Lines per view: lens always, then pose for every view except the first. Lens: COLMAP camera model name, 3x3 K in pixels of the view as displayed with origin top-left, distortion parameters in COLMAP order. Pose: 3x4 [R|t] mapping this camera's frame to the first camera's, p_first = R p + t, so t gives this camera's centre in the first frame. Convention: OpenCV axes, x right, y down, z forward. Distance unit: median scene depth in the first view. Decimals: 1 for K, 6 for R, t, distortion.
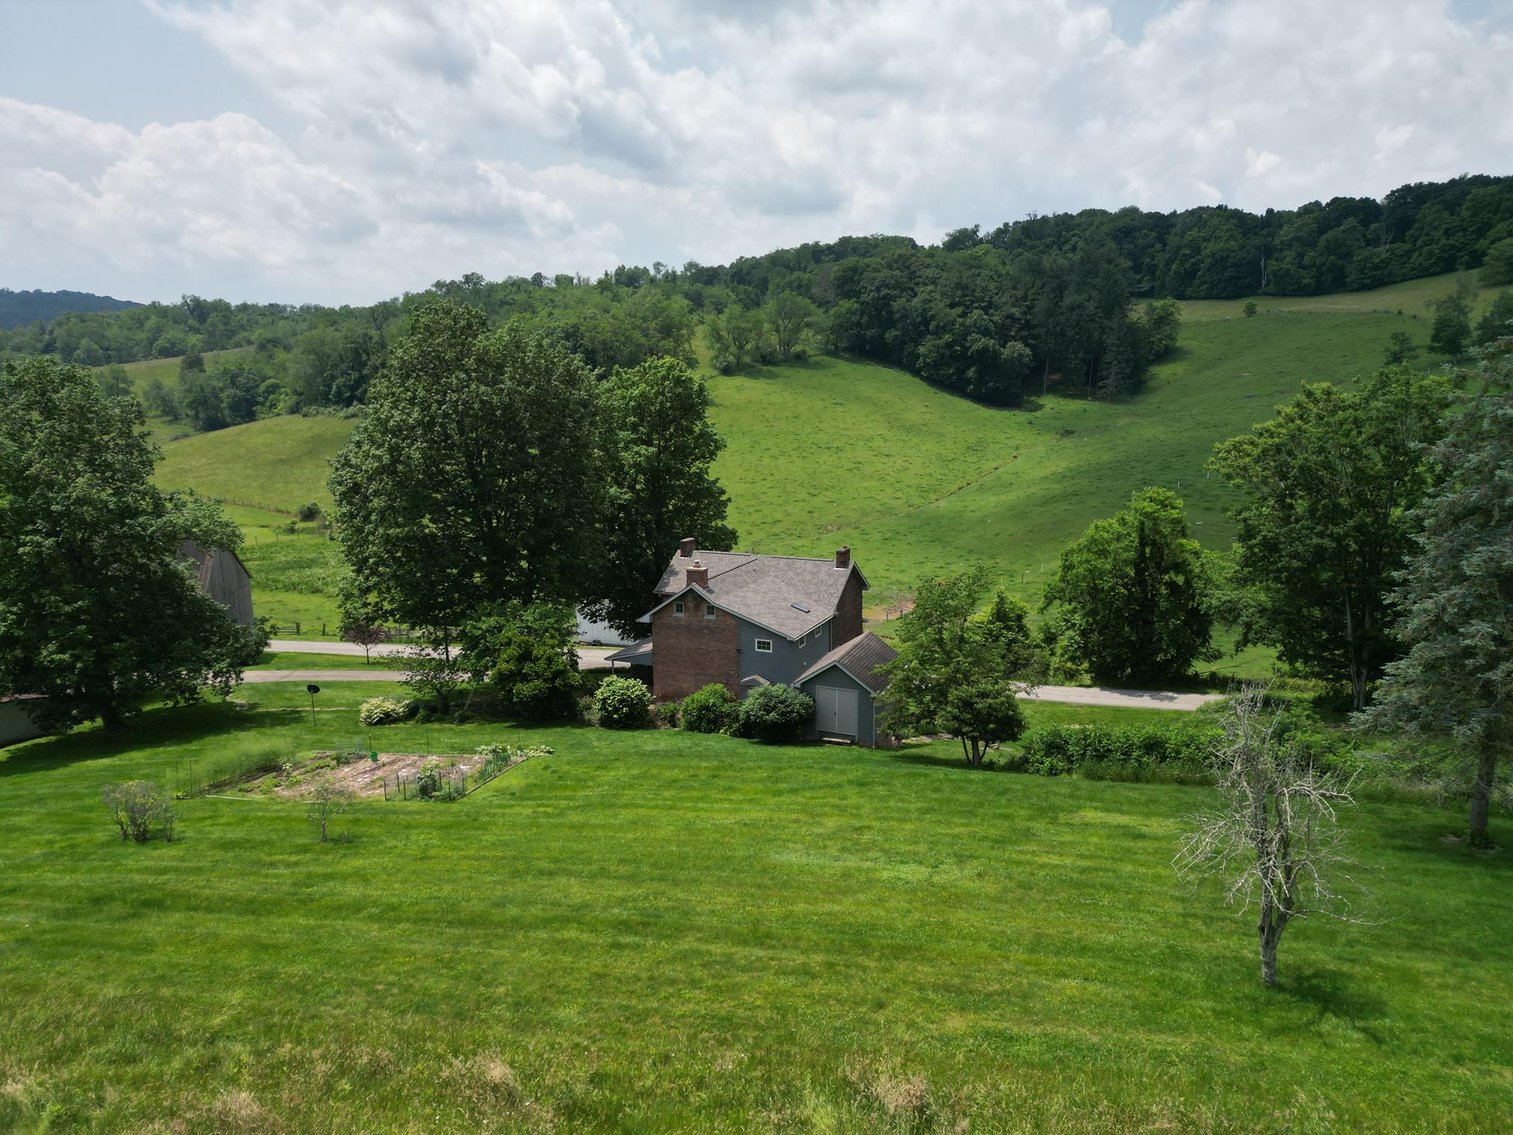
lens RADIAL K [[1064.0, 0, 756.4], [0, 1064.0, 562.4], [0, 0, 1]] dist [0.060511, -0.043158]
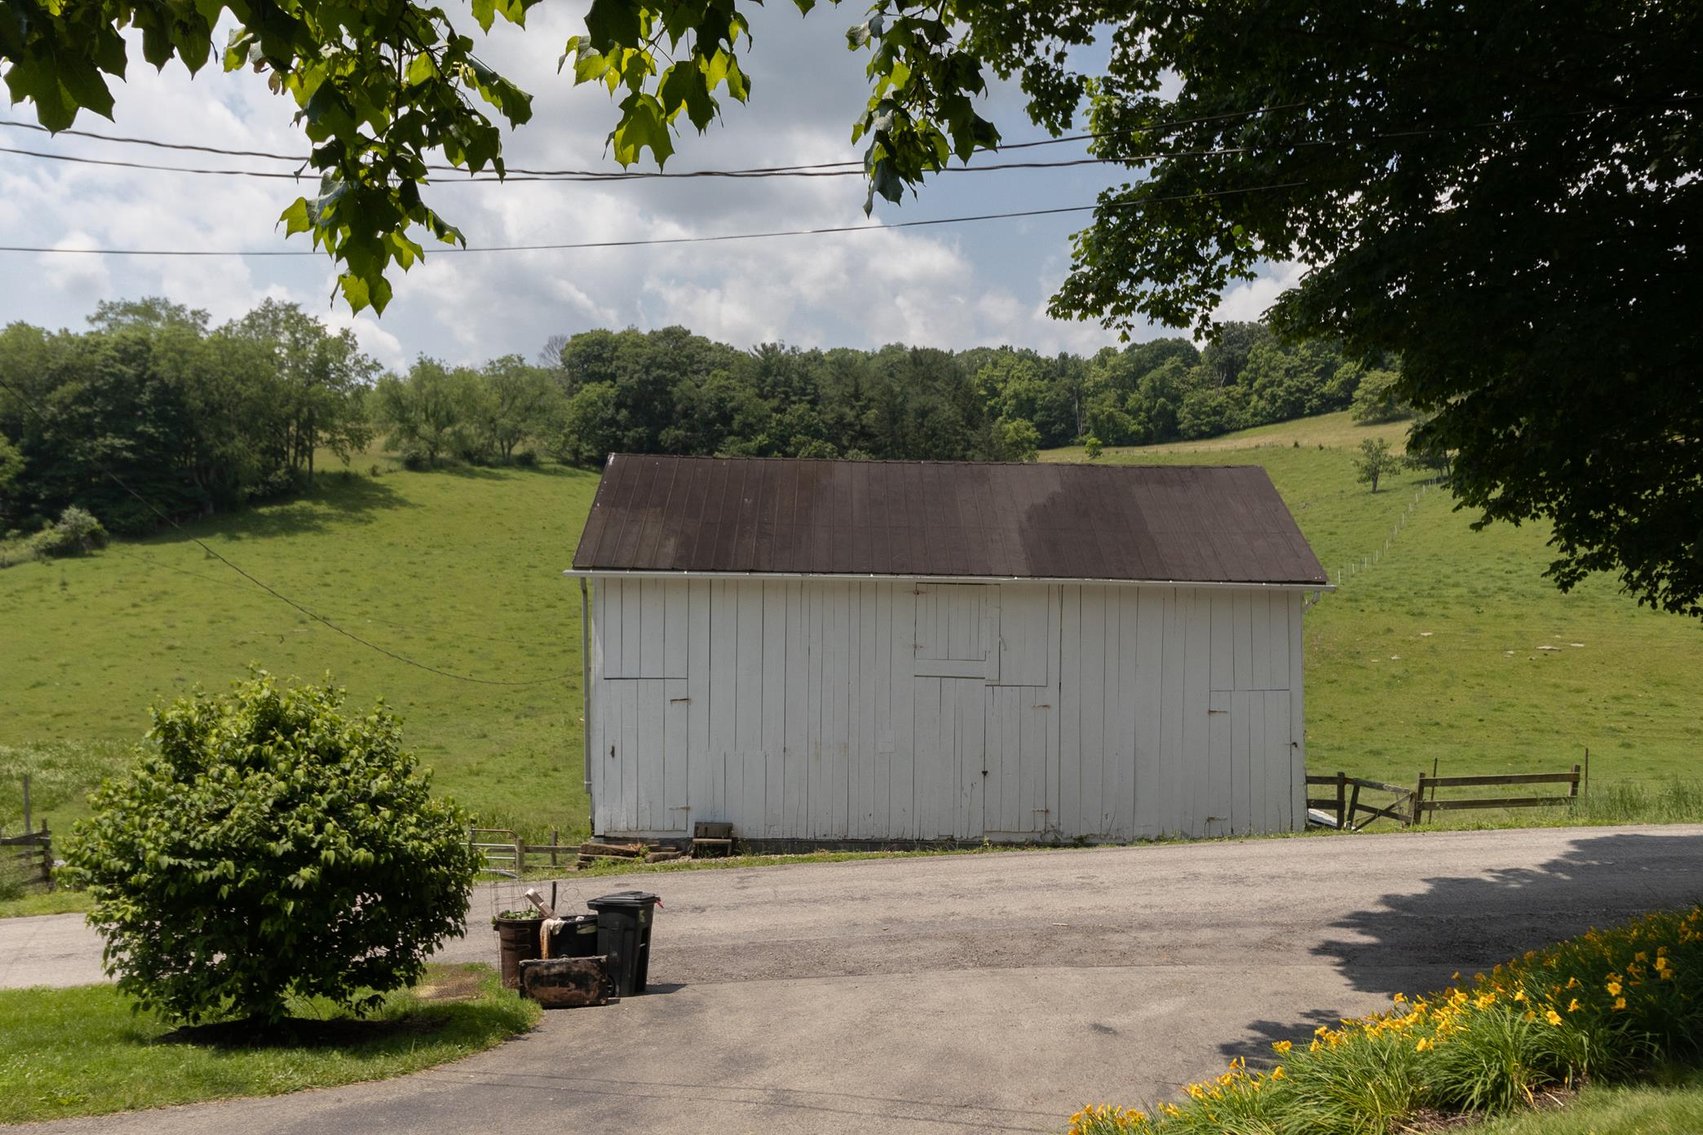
lens RADIAL K [[1335.0, 0, 841.2], [0, 1335.0, 536.3], [0, 0, 1]] dist [-0.002486, 0.006399]
pose [[0.932446, 0.024656, 0.360466, -0.068068], [0.056165, 0.975650, -0.212022, 0.023506], [-0.356916, 0.217945, 0.908356, 0.249728]]
